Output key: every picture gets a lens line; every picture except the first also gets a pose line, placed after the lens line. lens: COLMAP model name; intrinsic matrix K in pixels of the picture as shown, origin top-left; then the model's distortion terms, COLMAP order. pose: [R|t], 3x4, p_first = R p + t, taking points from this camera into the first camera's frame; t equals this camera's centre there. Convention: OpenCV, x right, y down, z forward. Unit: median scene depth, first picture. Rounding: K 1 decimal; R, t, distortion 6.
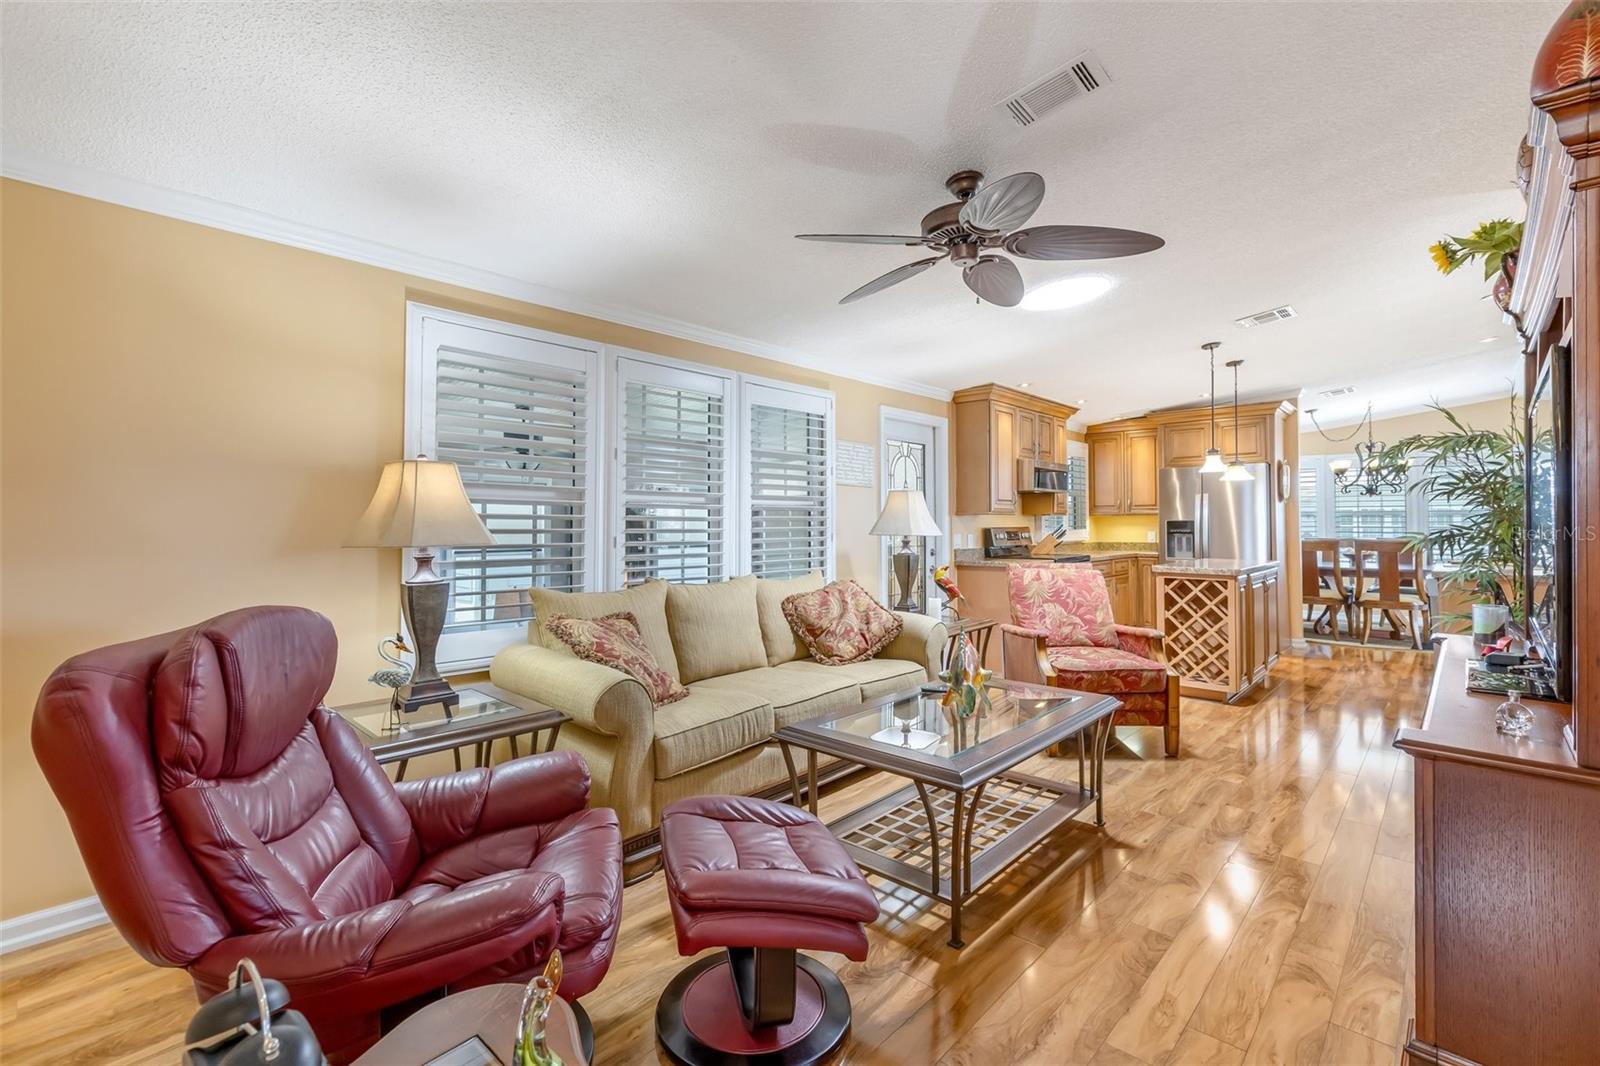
lens RADIAL K [[723.5, 0, 787.2], [0, 723.5, 516.1], [0, 0, 1]] dist [-0.018261, -0.000218]
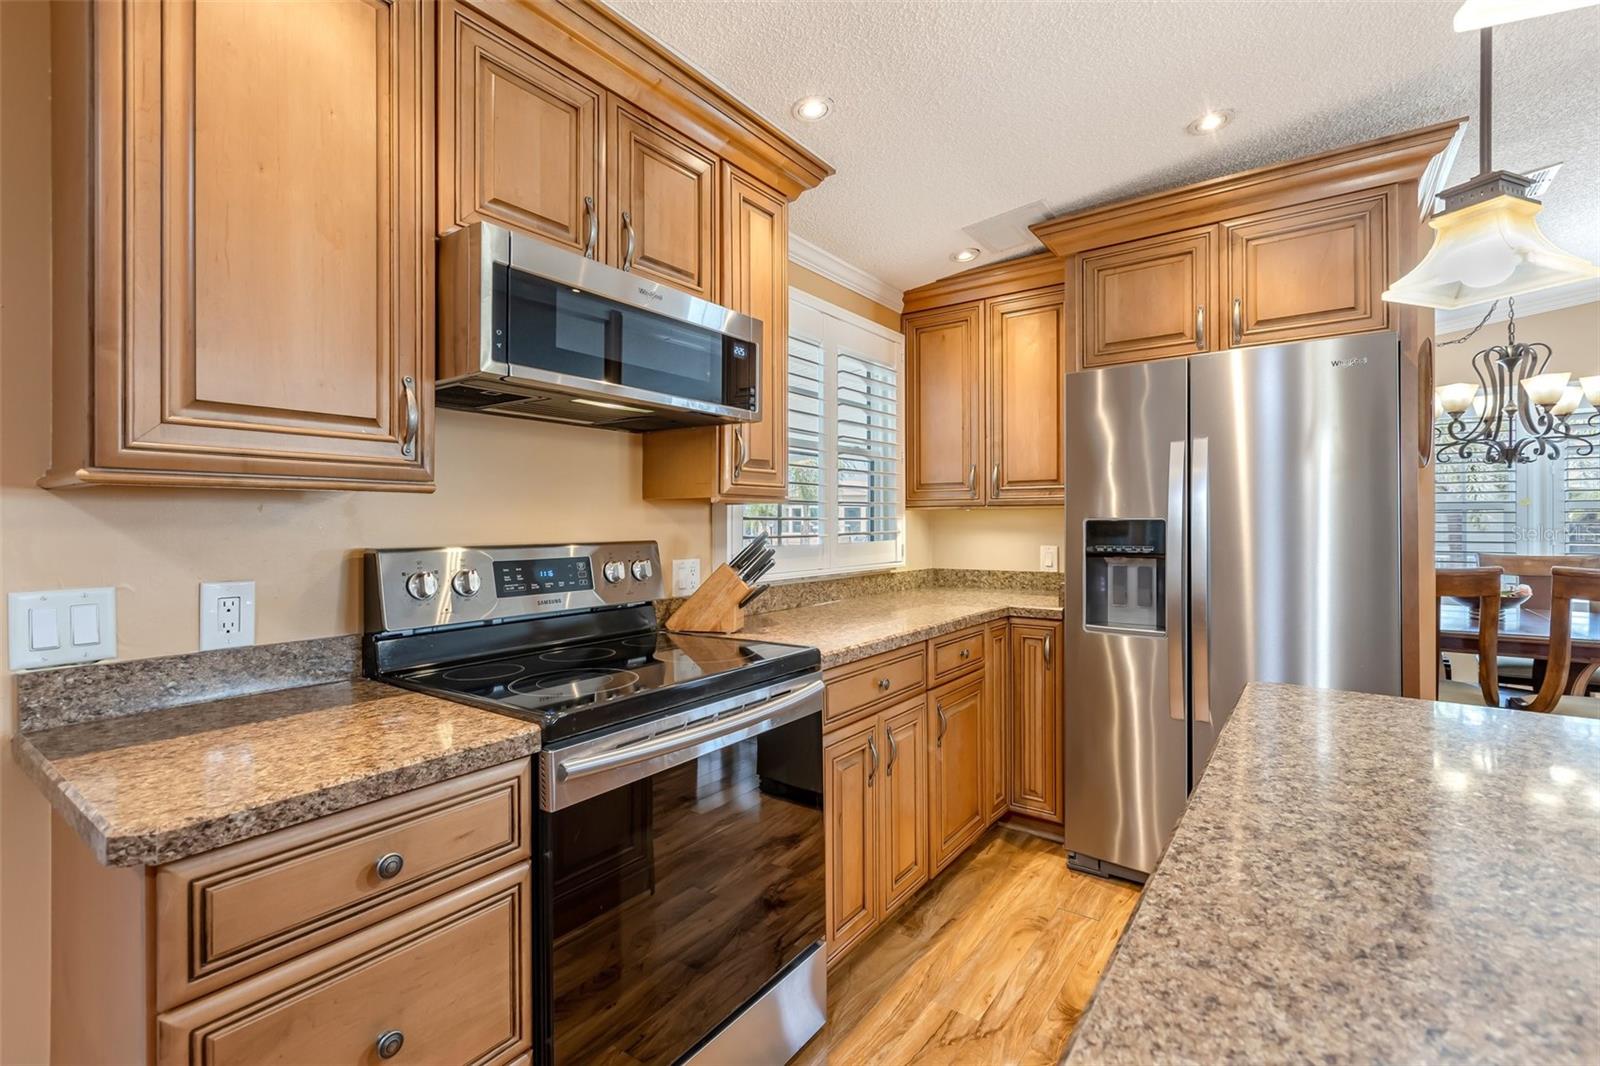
lens RADIAL K [[723.5, 0, 804.8], [0, 723.5, 532.5], [0, 0, 1]] dist [-0.018261, -0.000218]
pose [[0.991439, -0.000524, 0.130573, 0.358804], [-0.002968, 0.999643, 0.026546, 0.003423], [-0.130540, -0.026706, 0.991083, 0.695354]]
